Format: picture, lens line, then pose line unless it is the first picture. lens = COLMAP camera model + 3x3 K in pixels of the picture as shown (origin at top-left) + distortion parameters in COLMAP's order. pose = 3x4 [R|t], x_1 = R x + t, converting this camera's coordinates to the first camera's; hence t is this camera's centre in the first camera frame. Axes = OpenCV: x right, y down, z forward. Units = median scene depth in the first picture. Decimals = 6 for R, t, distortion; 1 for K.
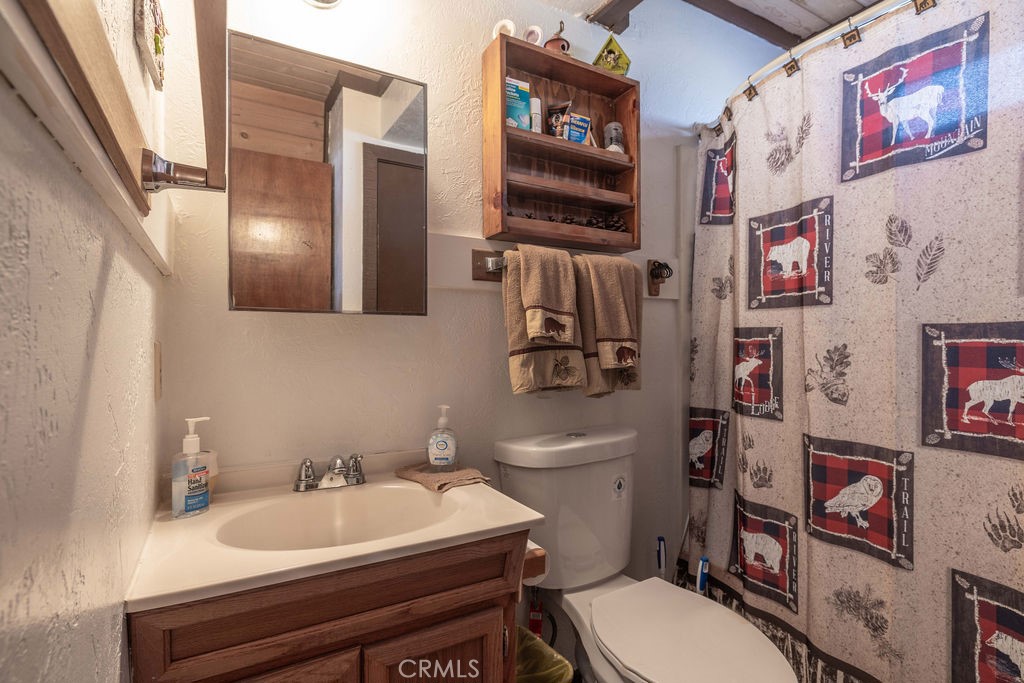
lens RADIAL K [[502.7, 0, 511.7], [0, 502.7, 344.3], [0, 0, 1]] dist [-0.000680, -0.000349]
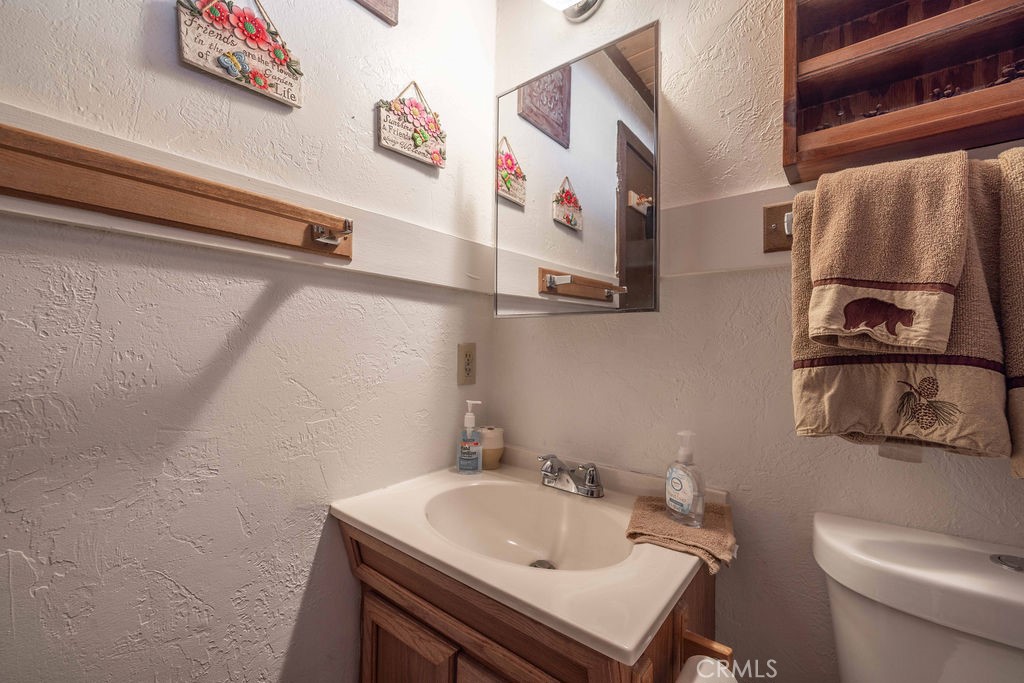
lens RADIAL K [[430.4, 0, 511.6], [0, 430.4, 338.9], [0, 0, 1]] dist [-0.002291, -0.000249]
pose [[0.367969, -0.009498, -0.929789, 0.348901], [-0.017608, 0.999697, -0.017180, 0.001649], [0.929671, 0.022693, 0.367691, 0.511480]]
